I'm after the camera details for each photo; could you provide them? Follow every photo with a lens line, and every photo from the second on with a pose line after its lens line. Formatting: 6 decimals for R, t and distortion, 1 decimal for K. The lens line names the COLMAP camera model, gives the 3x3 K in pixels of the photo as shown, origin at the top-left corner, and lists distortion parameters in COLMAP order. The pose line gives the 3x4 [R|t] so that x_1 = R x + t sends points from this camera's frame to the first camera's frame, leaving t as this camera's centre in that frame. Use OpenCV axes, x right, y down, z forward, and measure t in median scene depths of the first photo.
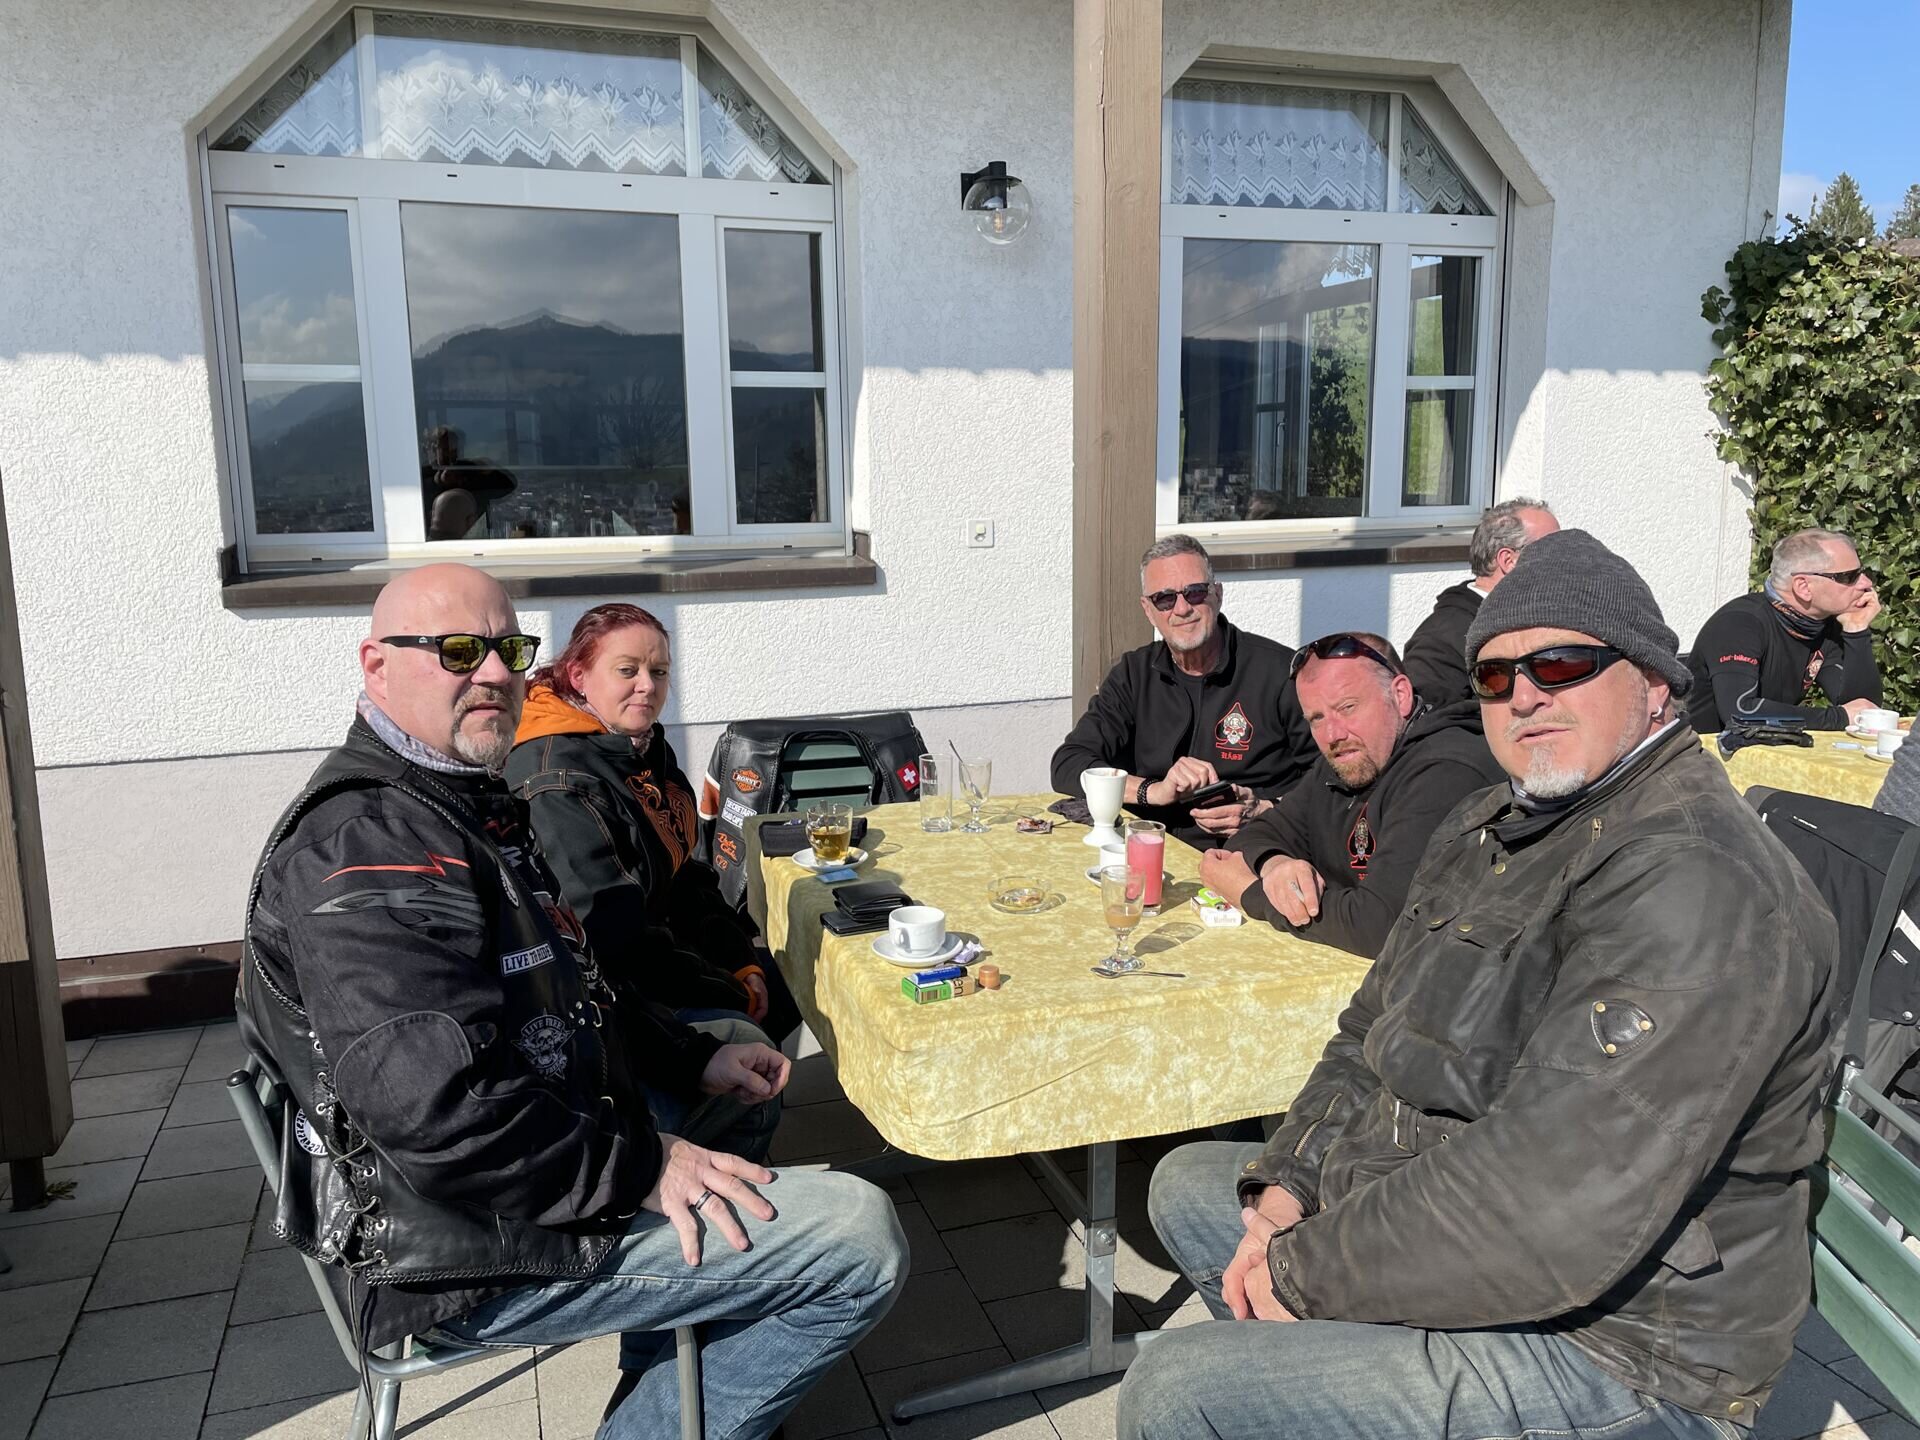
lens RADIAL K [[1495.3, 0, 960.0], [0, 1495.3, 720.0], [0, 0, 1]] dist [0.126582, -0.167976]
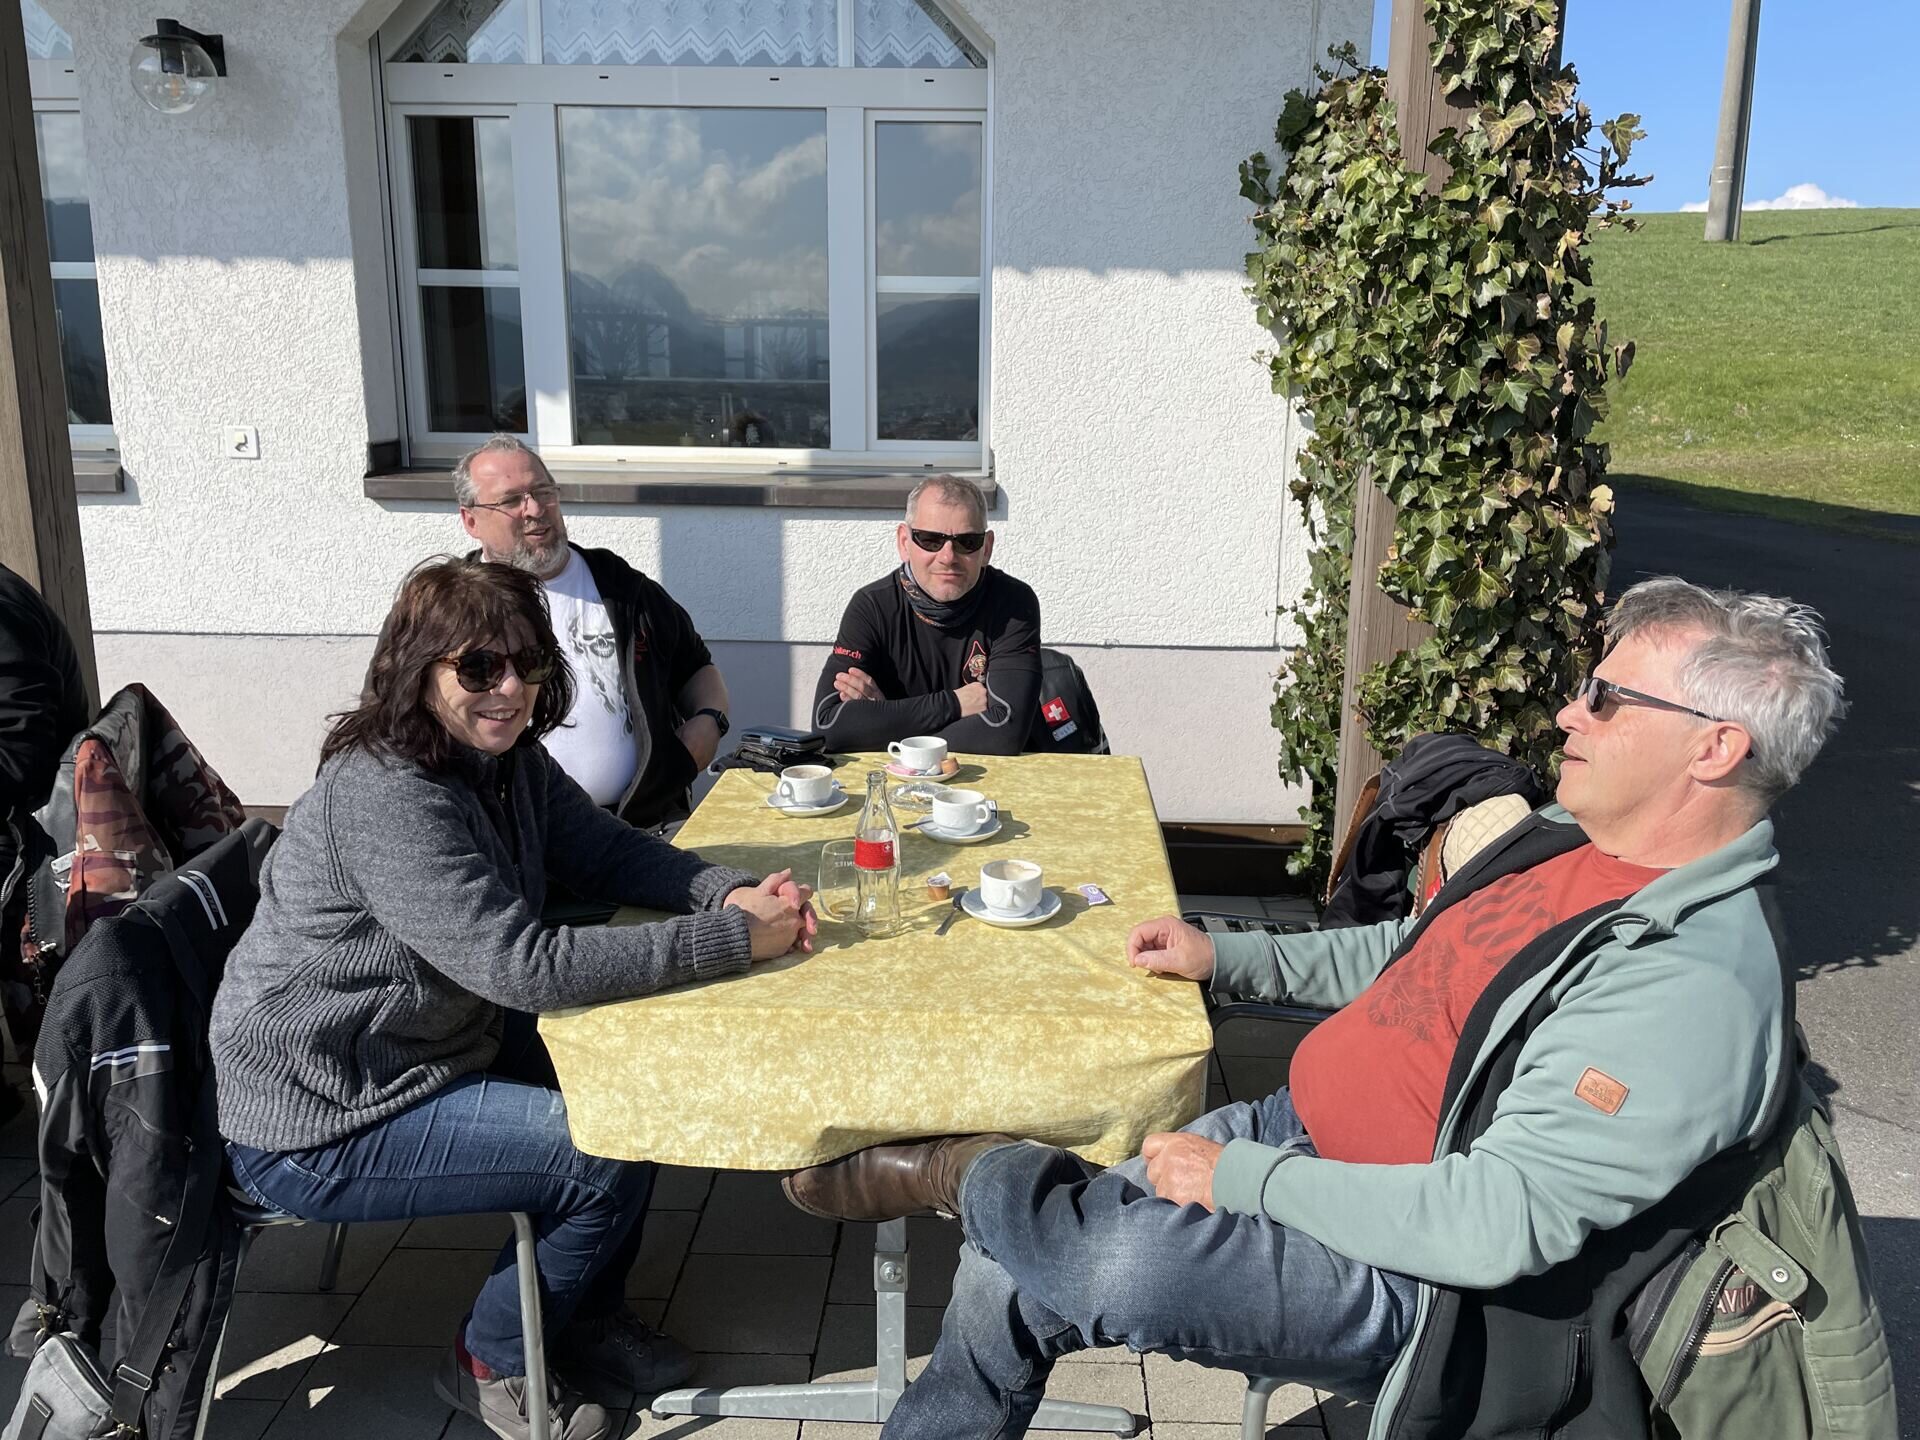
lens RADIAL K [[1530.3, 0, 960.0], [0, 1530.3, 720.0], [0, 0, 1]] dist [0.160383, -0.202155]
pose [[0.928126, 0.098958, -0.358871, 0.533097], [-0.081013, 0.994608, 0.064743, -0.038560], [0.363343, -0.031016, 0.931139, 0.191415]]
